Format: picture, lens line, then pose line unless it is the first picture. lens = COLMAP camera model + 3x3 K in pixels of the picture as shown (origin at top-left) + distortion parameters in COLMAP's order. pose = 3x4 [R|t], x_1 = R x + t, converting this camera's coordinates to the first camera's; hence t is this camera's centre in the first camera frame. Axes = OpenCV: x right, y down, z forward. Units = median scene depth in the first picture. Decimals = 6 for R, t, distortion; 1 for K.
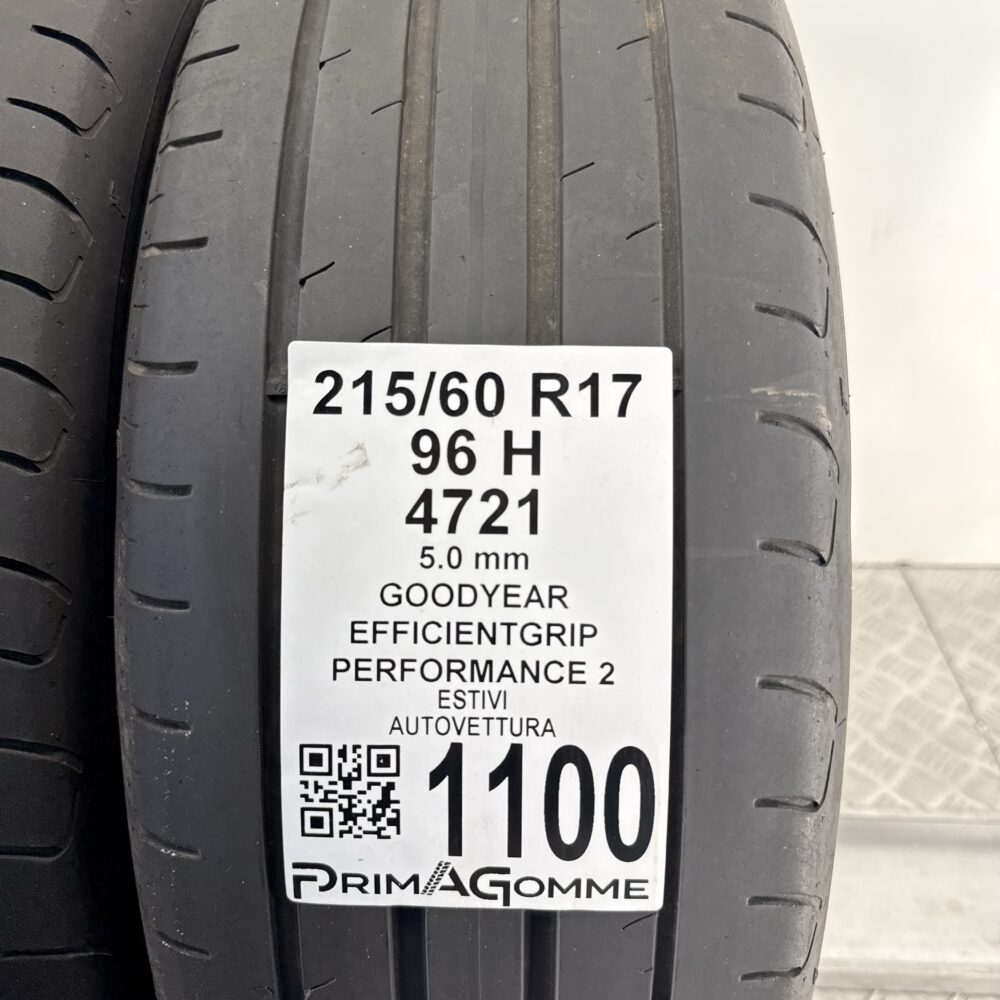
lens RADIAL K [[973.4, 0, 500.0], [0, 973.4, 500.0], [0, 0, 1]] dist [0.143804, -0.377595]
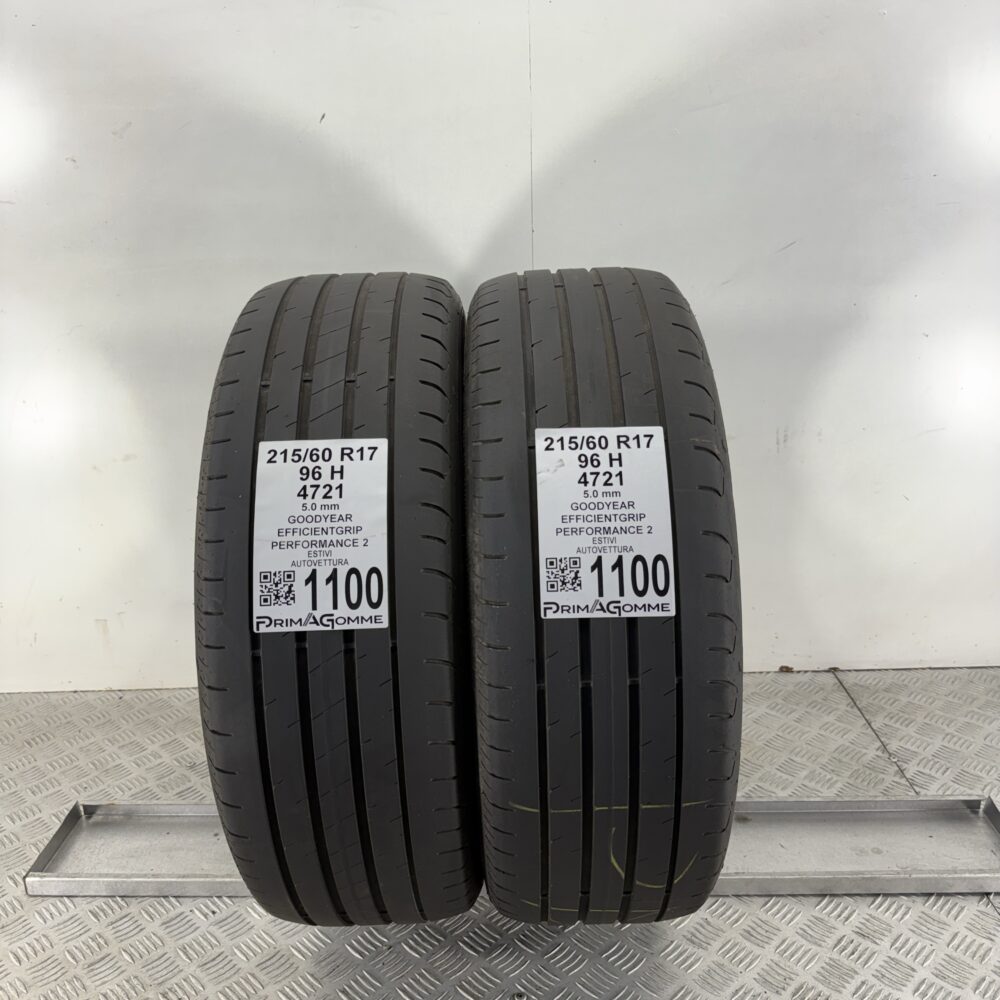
lens RADIAL K [[973.4, 0, 500.0], [0, 973.4, 500.0], [0, 0, 1]] dist [0.143804, -0.377595]
pose [[0.999307, -0.031811, 0.019348, -0.388346], [0.035904, 0.960890, -0.274591, 0.867541], [-0.009856, 0.275096, 0.961366, -1.816444]]
